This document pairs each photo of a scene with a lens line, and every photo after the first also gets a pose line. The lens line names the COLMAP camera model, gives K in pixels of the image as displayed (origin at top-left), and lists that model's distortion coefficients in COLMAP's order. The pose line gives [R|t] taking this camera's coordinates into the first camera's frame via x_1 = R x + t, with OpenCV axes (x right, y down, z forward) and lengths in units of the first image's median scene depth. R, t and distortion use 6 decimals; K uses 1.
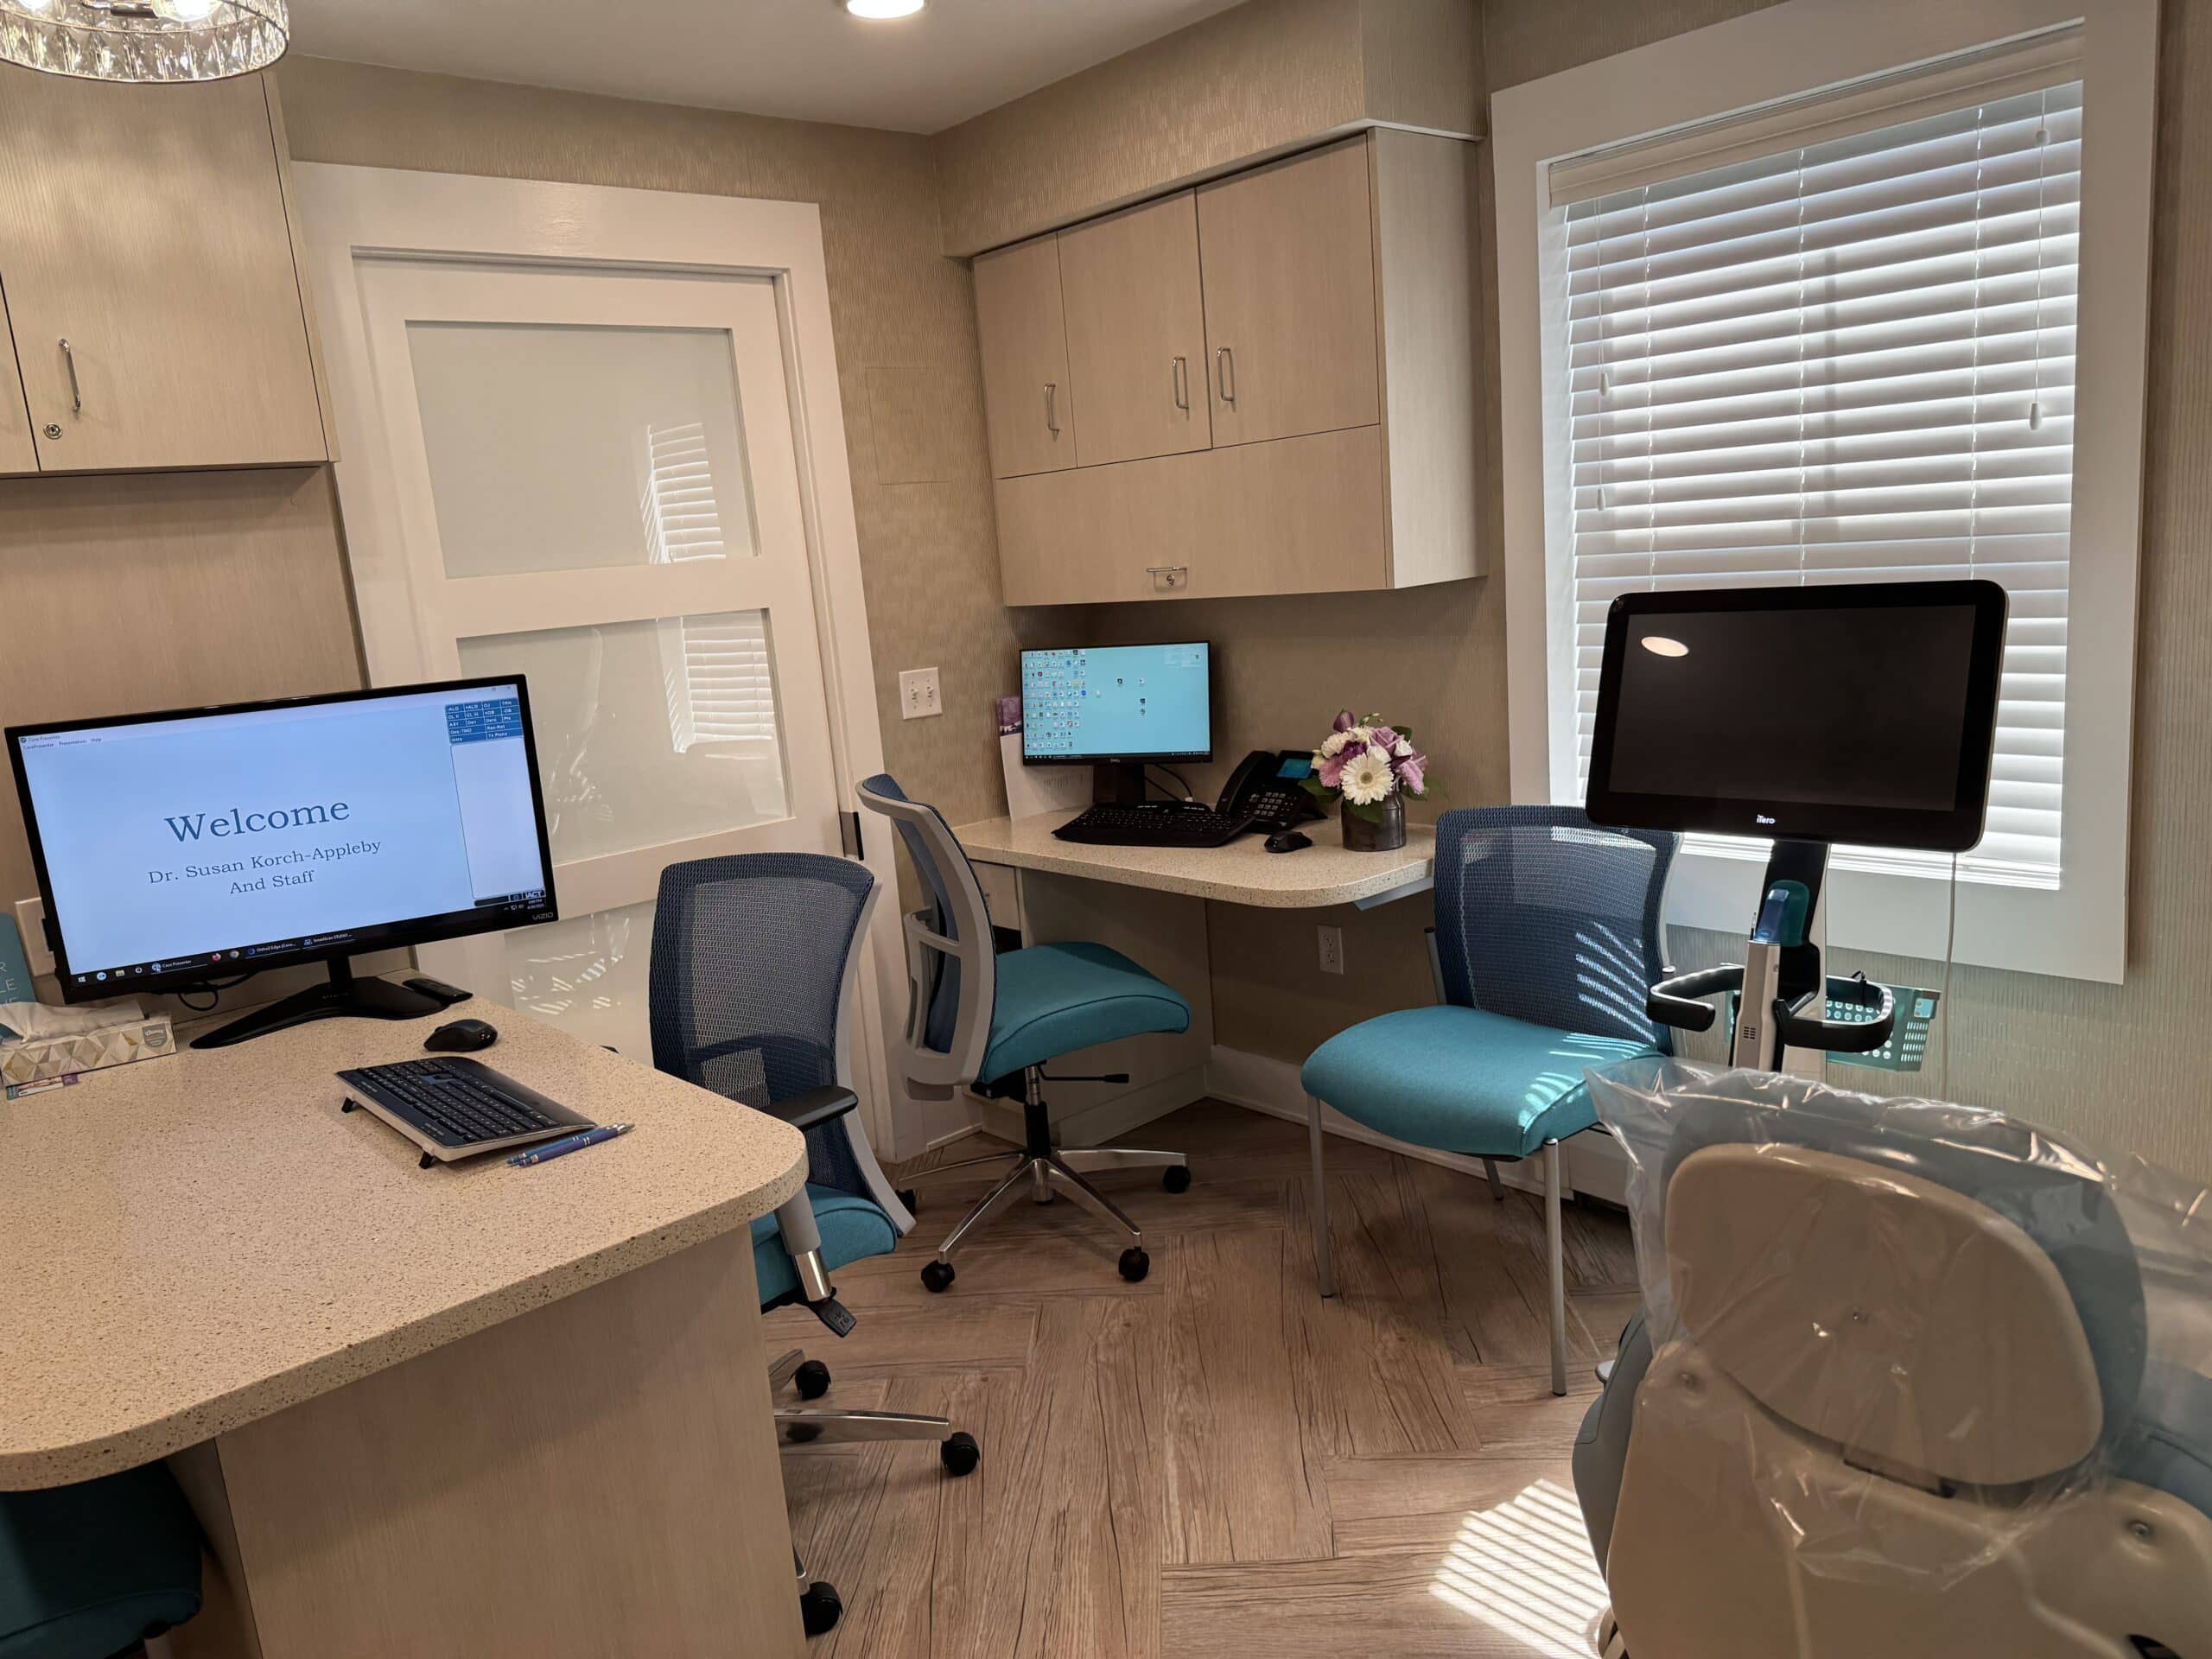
lens RADIAL K [[1581.7, 0, 1095.6], [0, 1581.7, 827.7], [0, 0, 1]] dist [0.046166, -0.078583]
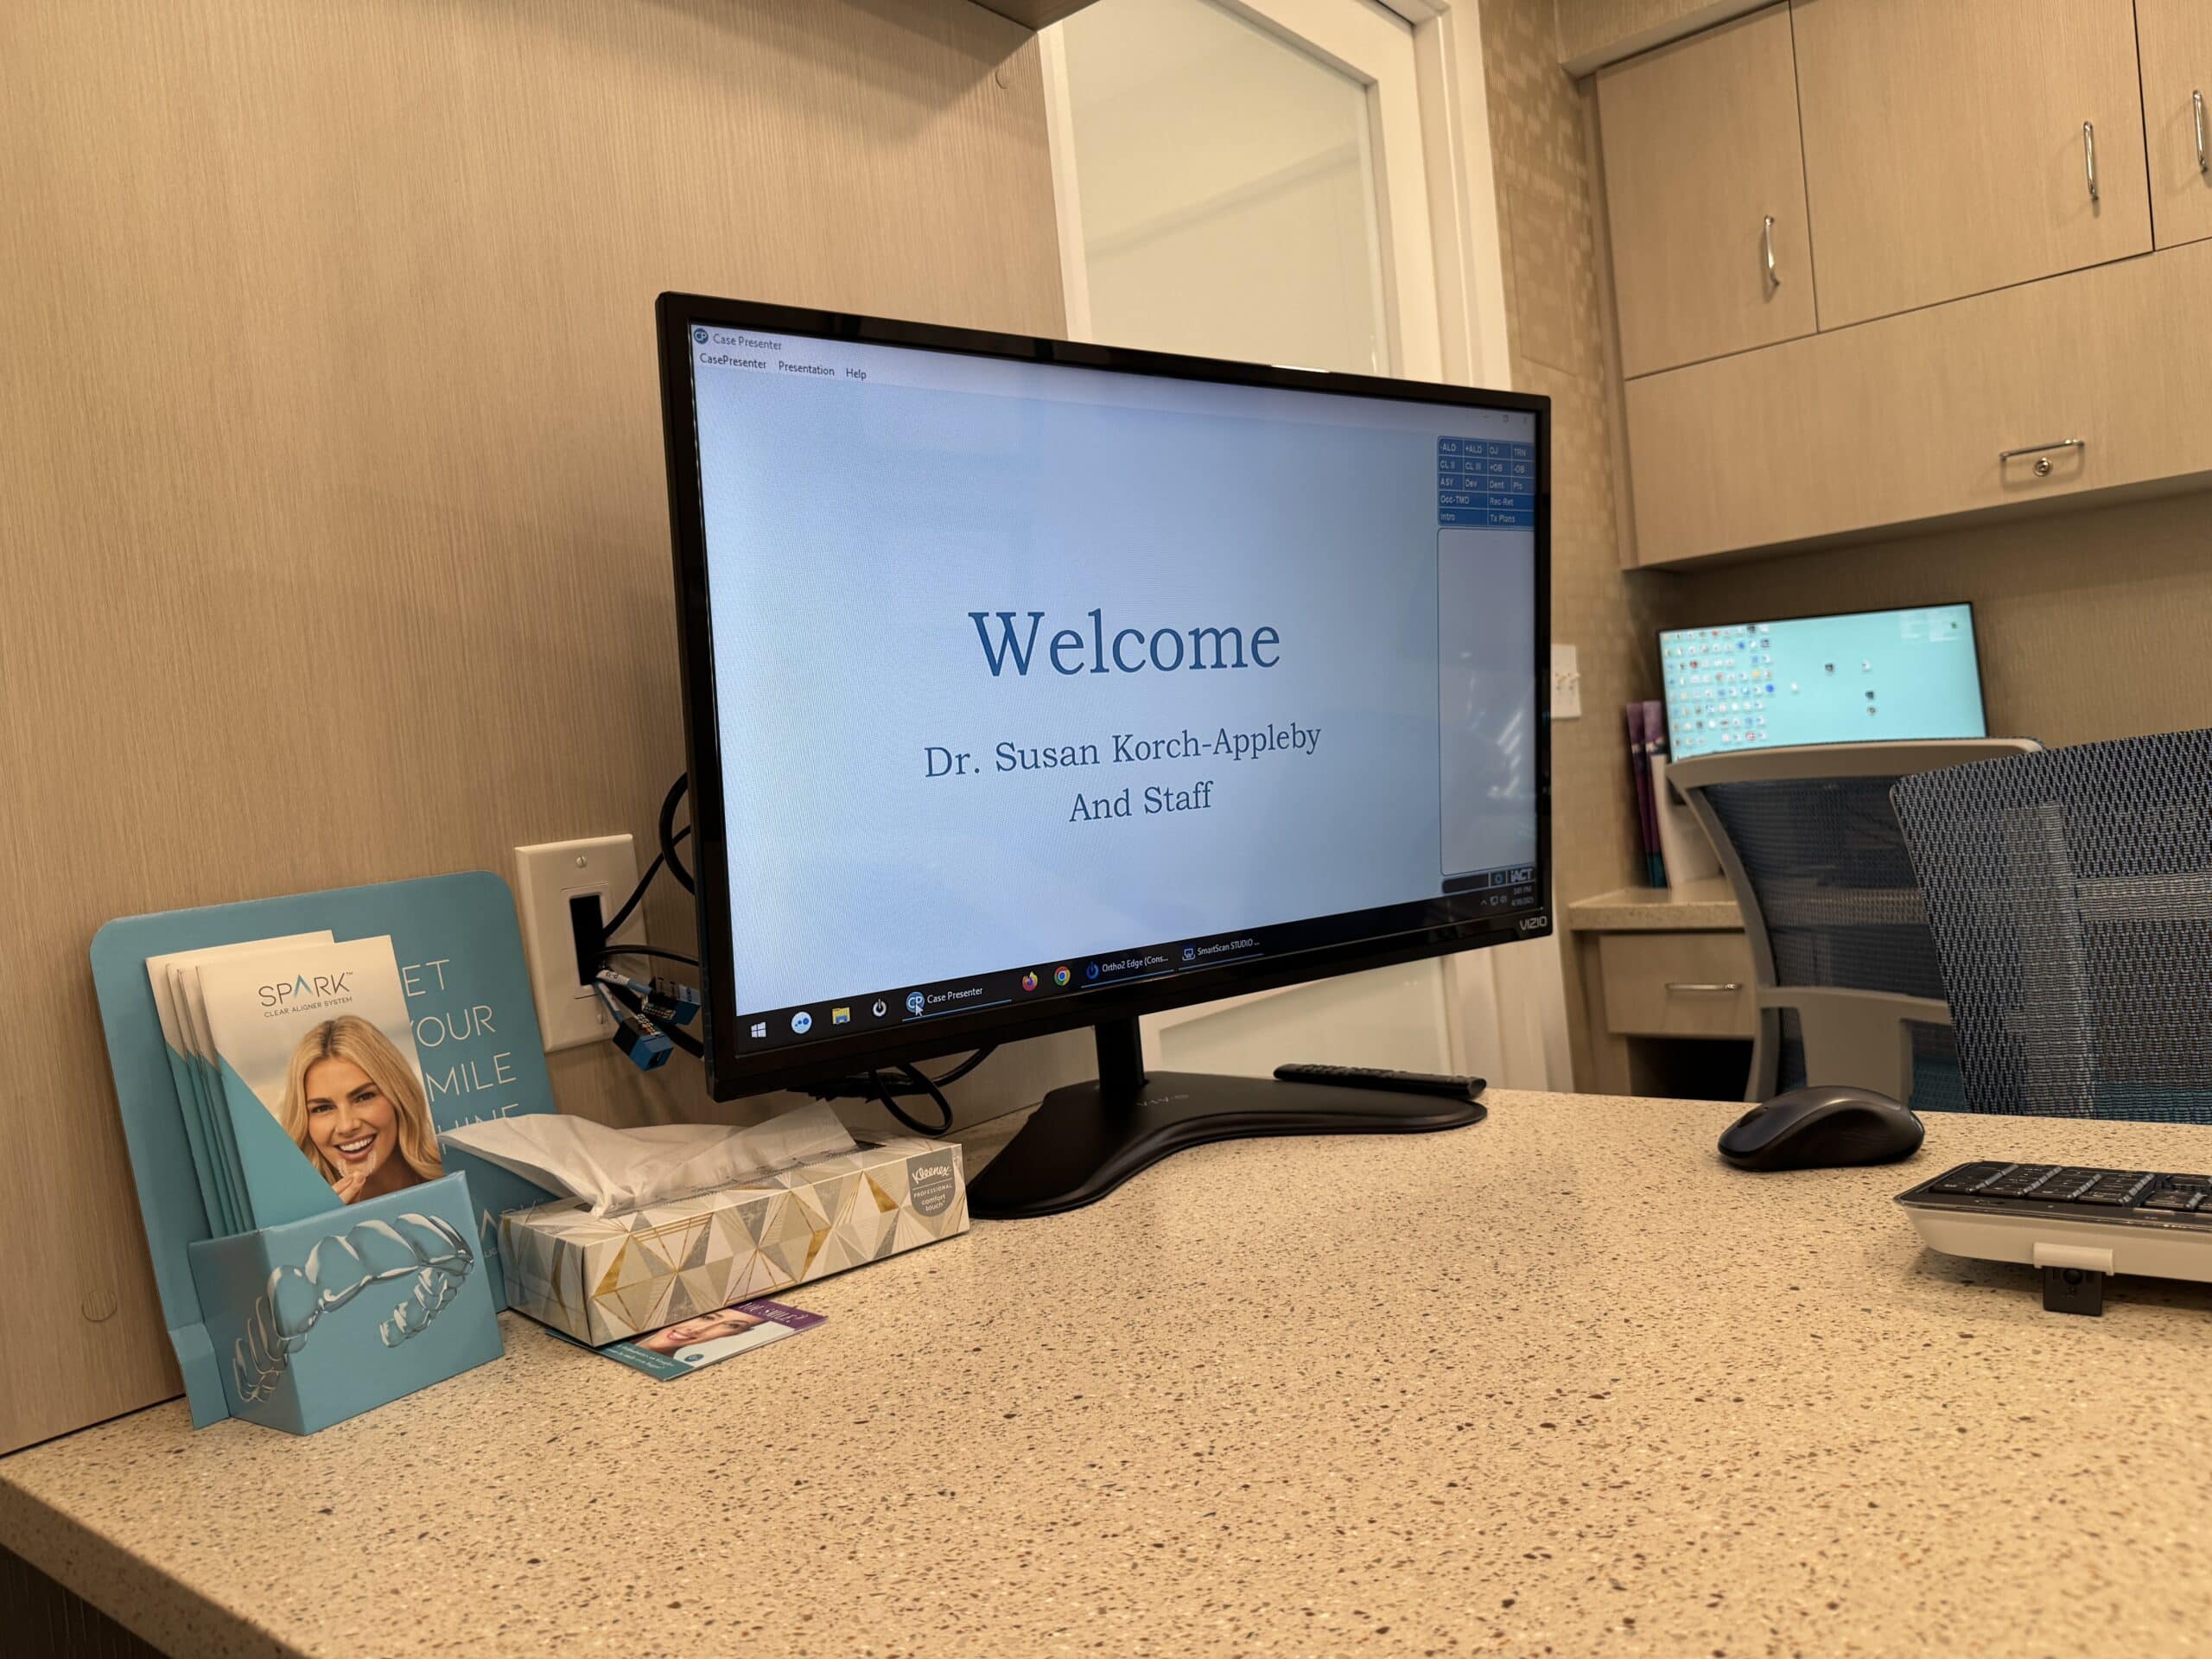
lens RADIAL K [[1581.7, 0, 1110.9], [0, 1581.7, 825.1], [0, 0, 1]] dist [0.046166, -0.078583]
pose [[0.982749, -0.010856, 0.184626, -0.603040], [0.042720, 0.984603, -0.169504, 0.110151], [-0.179943, 0.174467, 0.968081, 0.605141]]
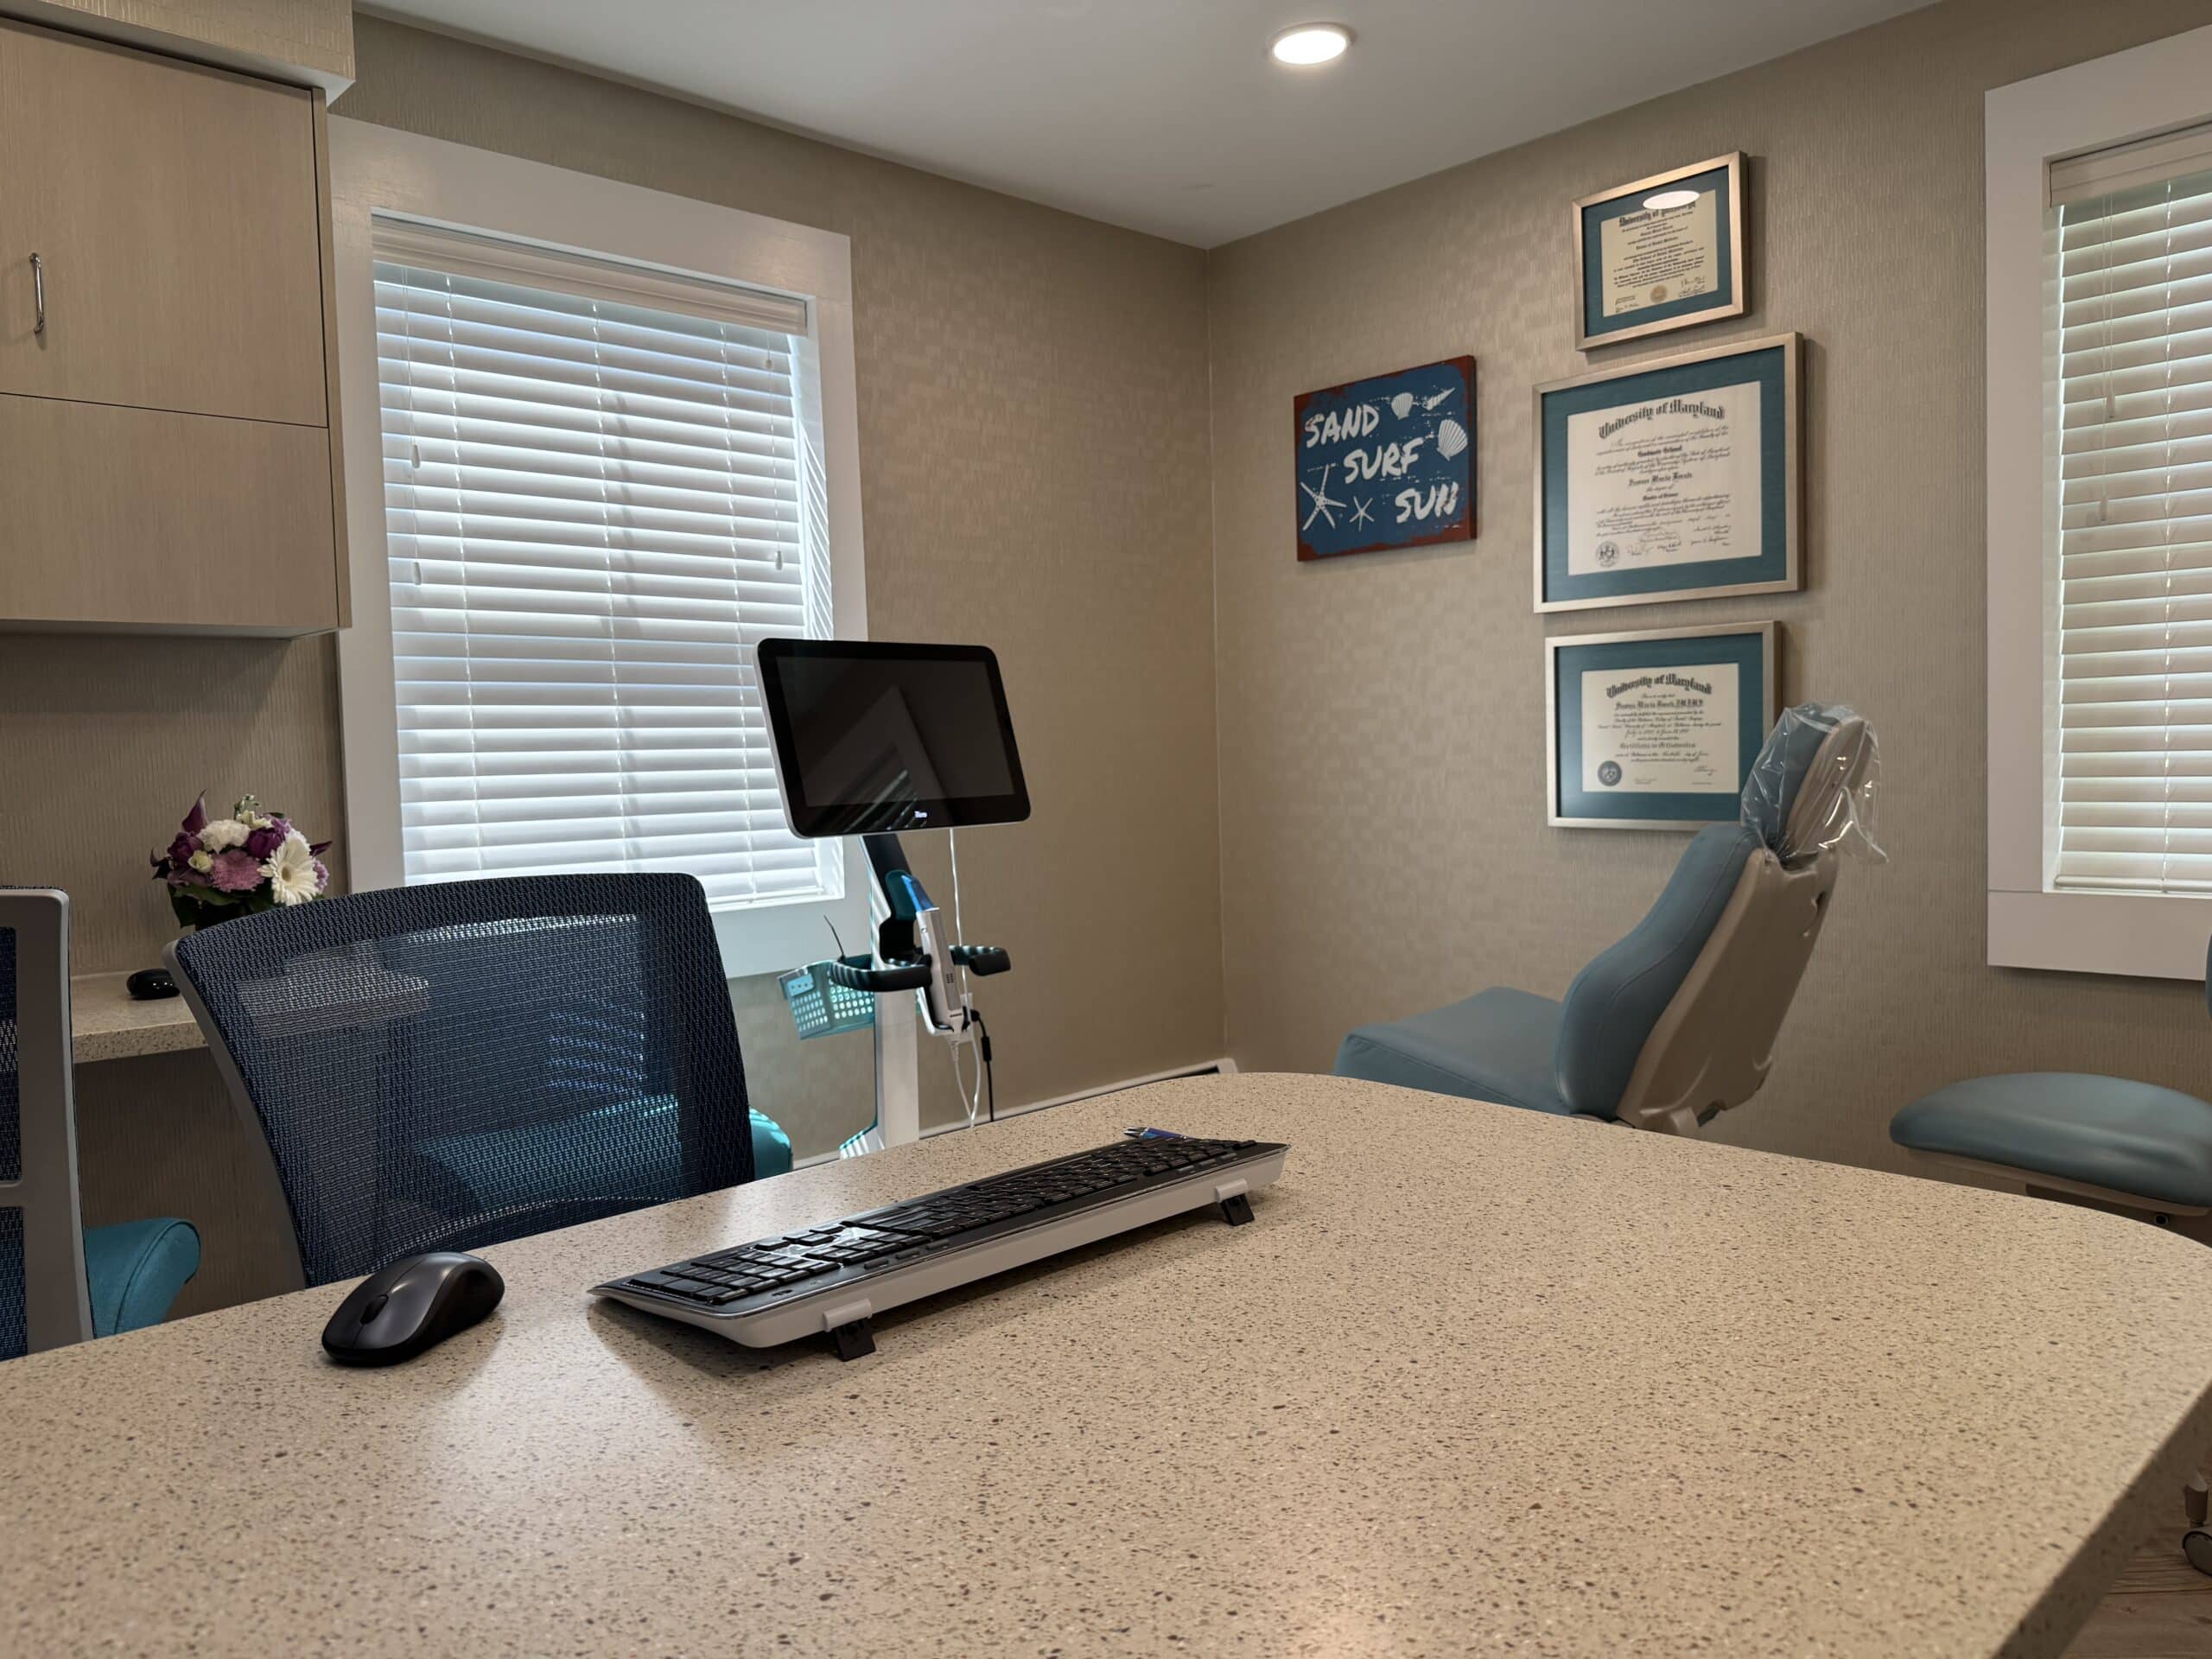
lens RADIAL K [[1581.7, 0, 1120.8], [0, 1581.7, 826.5], [0, 0, 1]] dist [0.046166, -0.078583]
pose [[-0.046473, 0.031440, 0.998425, -0.754188], [0.210559, 0.977356, -0.020976, 0.056997], [-0.976476, 0.209253, -0.052041, 0.791942]]
